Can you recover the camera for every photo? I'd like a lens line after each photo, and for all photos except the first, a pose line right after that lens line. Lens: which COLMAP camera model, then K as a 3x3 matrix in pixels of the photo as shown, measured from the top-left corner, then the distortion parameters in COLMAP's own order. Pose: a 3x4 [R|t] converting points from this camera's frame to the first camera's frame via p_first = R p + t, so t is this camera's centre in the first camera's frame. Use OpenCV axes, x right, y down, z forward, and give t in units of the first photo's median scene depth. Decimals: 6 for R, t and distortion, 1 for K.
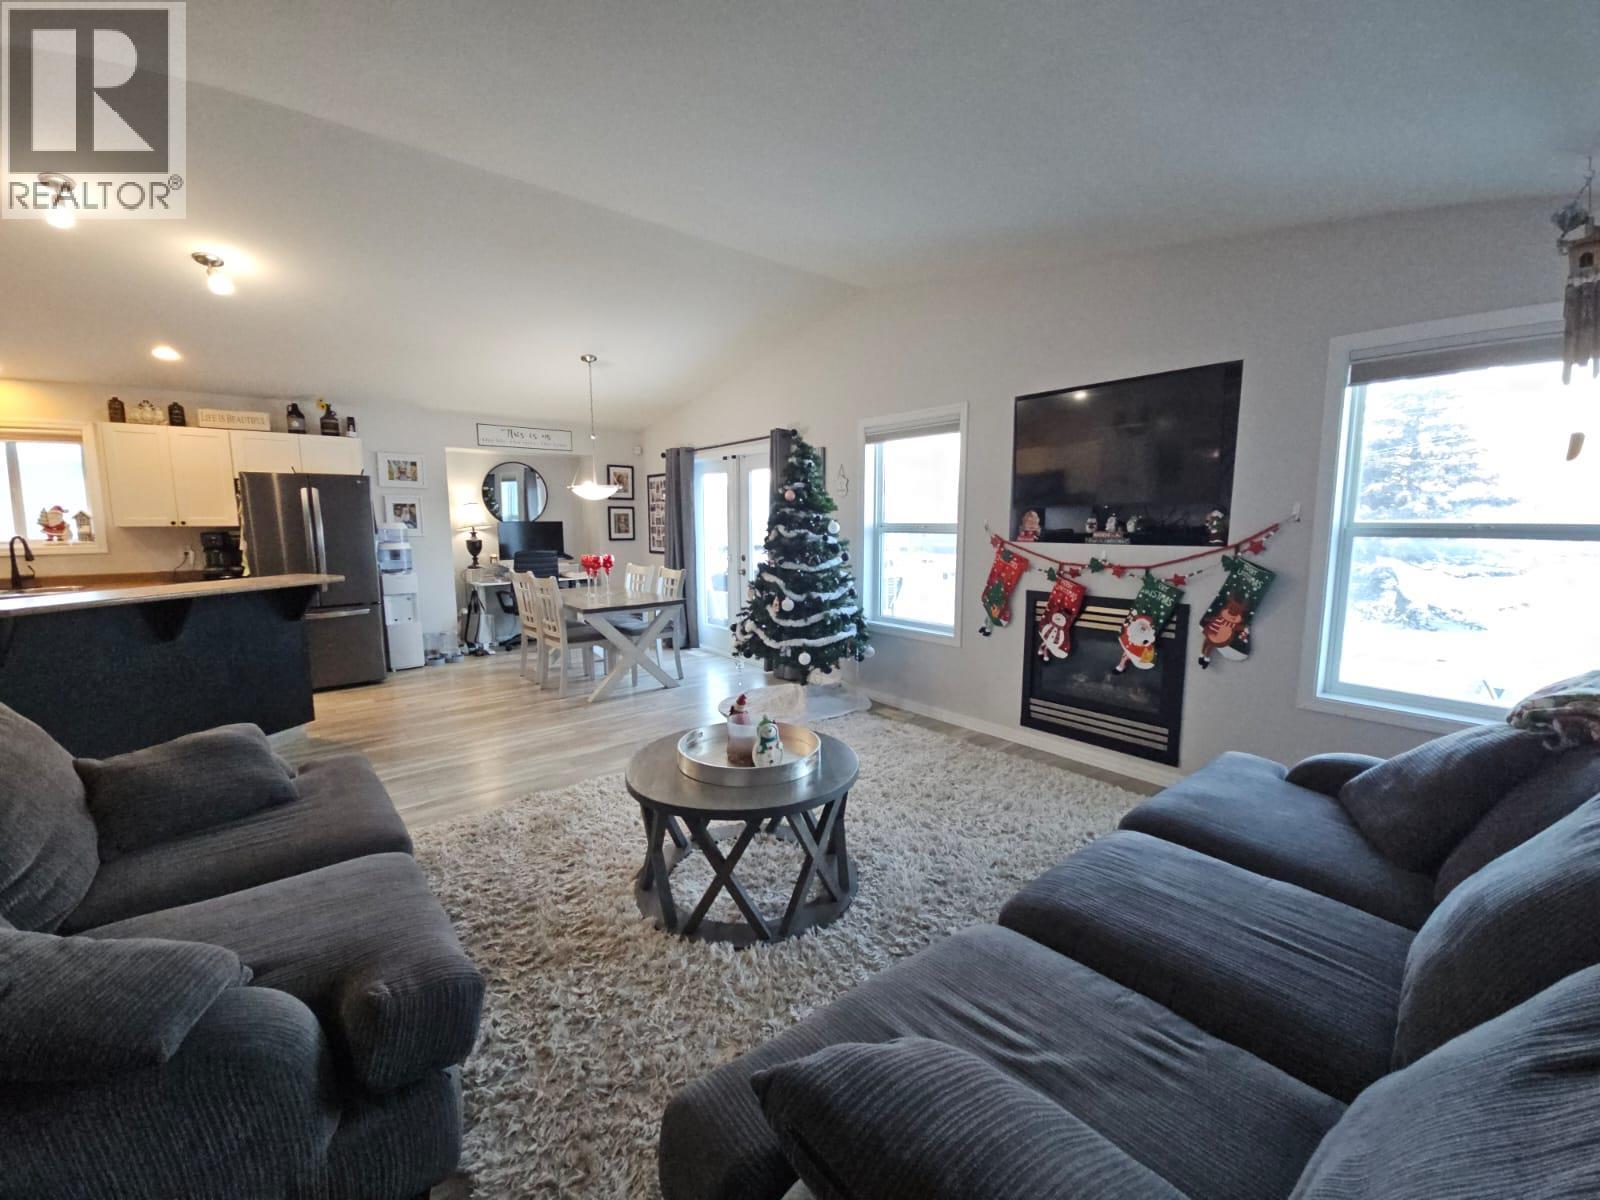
lens RADIAL K [[646.0, 0, 800.1], [0, 646.0, 598.2], [0, 0, 1]] dist [0.011753, -0.008727]
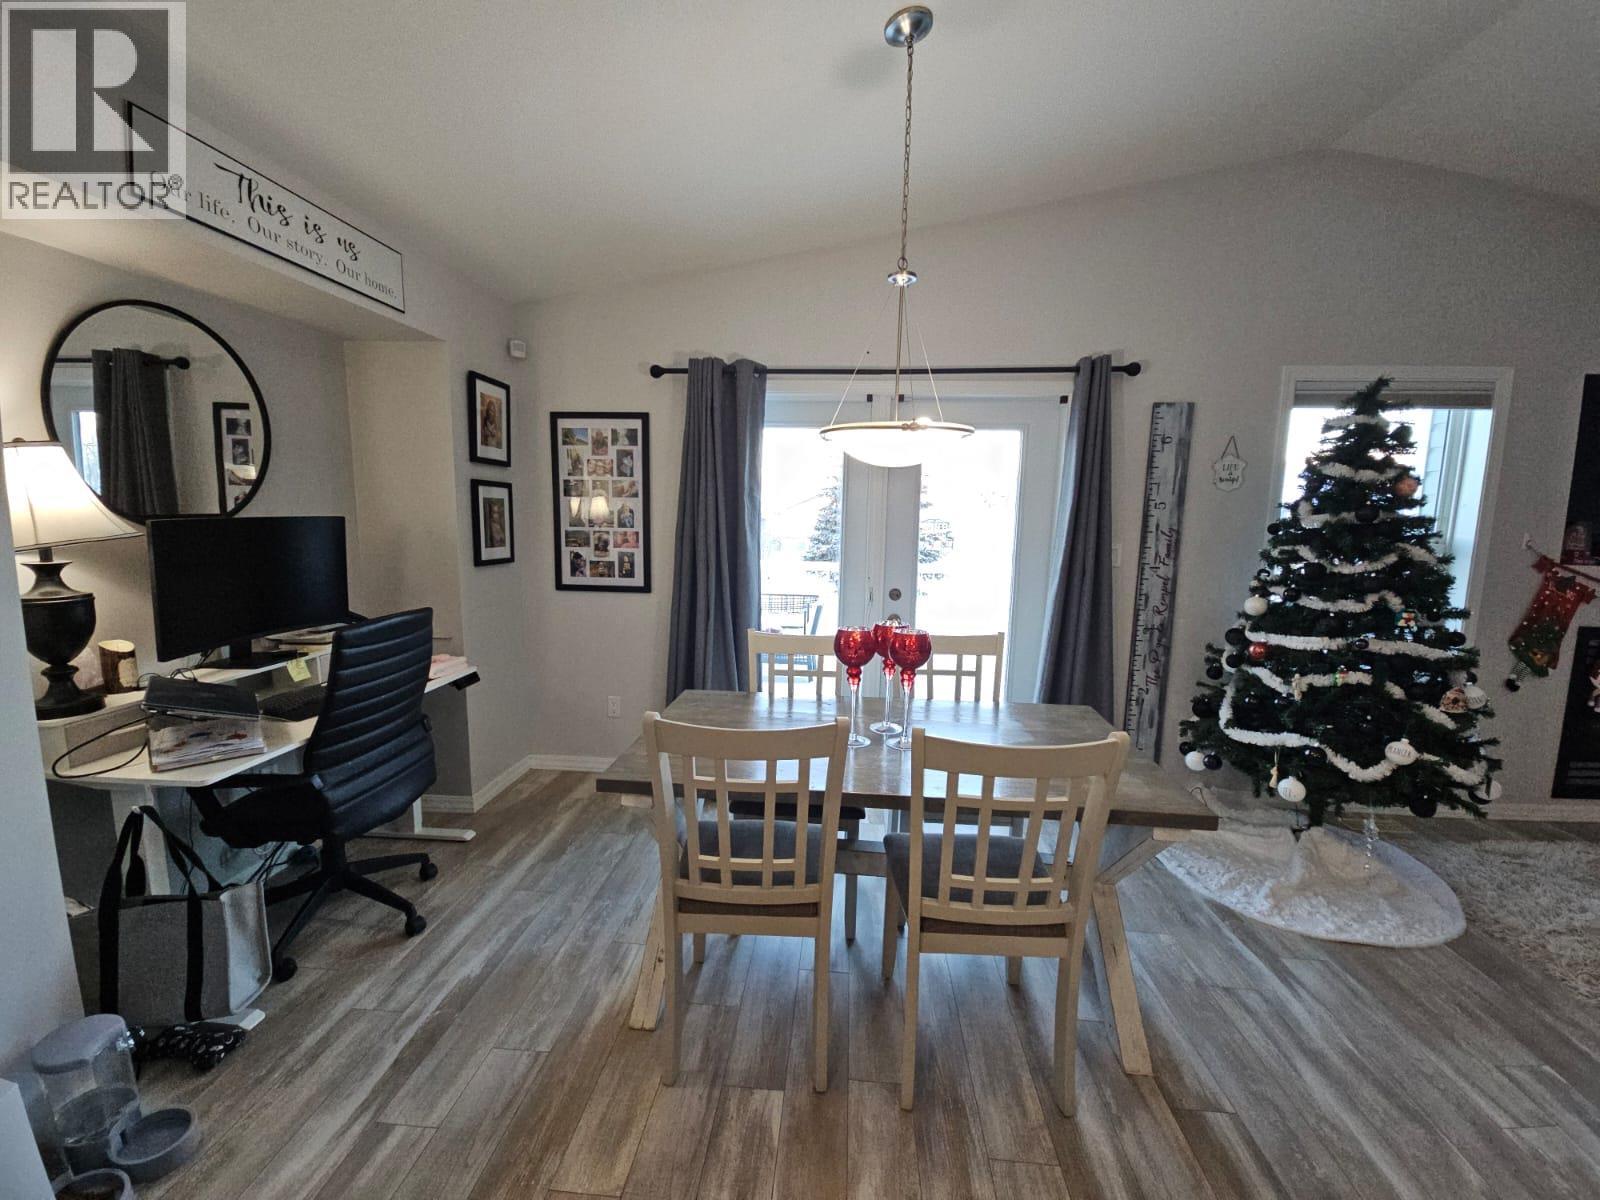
lens RADIAL K [[646.0, 0, 801.0], [0, 646.0, 599.2], [0, 0, 1]] dist [0.011753, -0.008727]
pose [[0.695935, -0.078473, 0.713804, -0.686892], [0.066862, 0.996774, 0.044394, -0.114750], [-0.714985, 0.016831, 0.698937, 0.908319]]
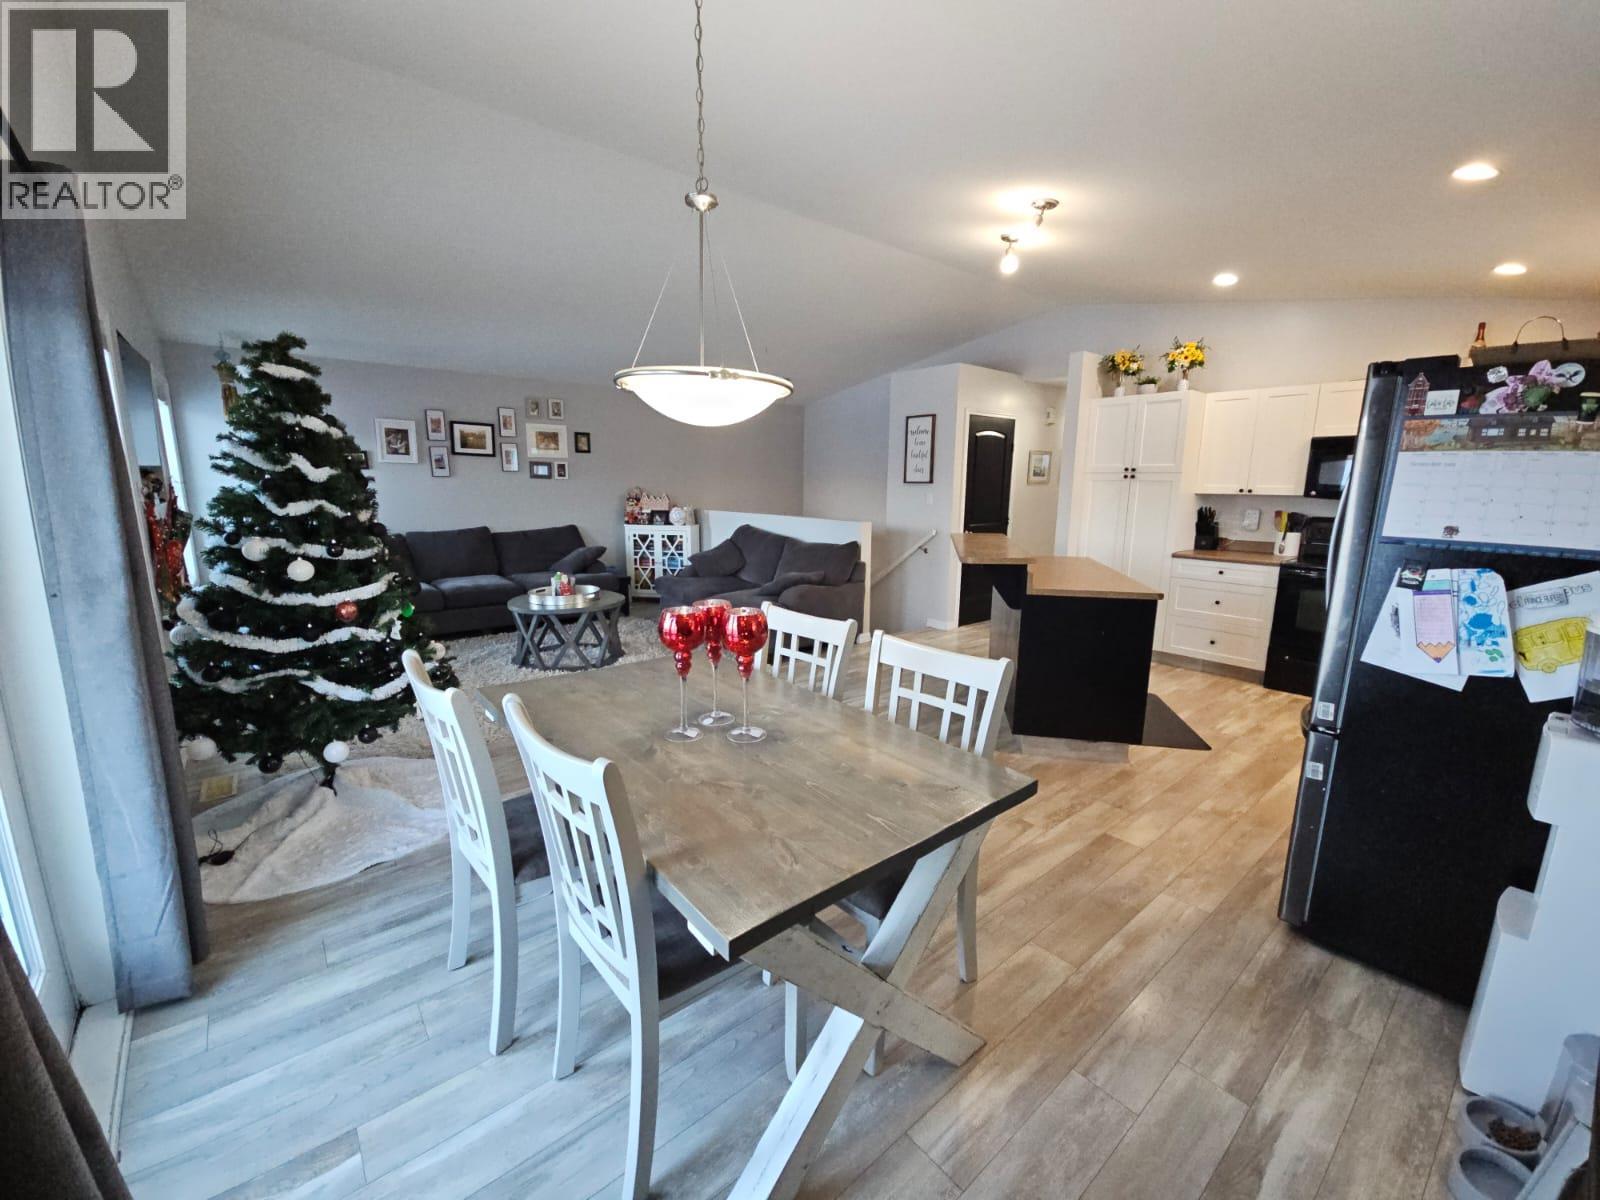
lens RADIAL K [[646.0, 0, 799.8], [0, 646.0, 600.1], [0, 0, 1]] dist [0.011753, -0.008727]
pose [[-0.999939, -0.004773, -0.009925, -0.406807], [-0.007532, 0.953863, 0.300147, -0.187970], [0.008034, 0.300203, -0.953841, 1.496585]]
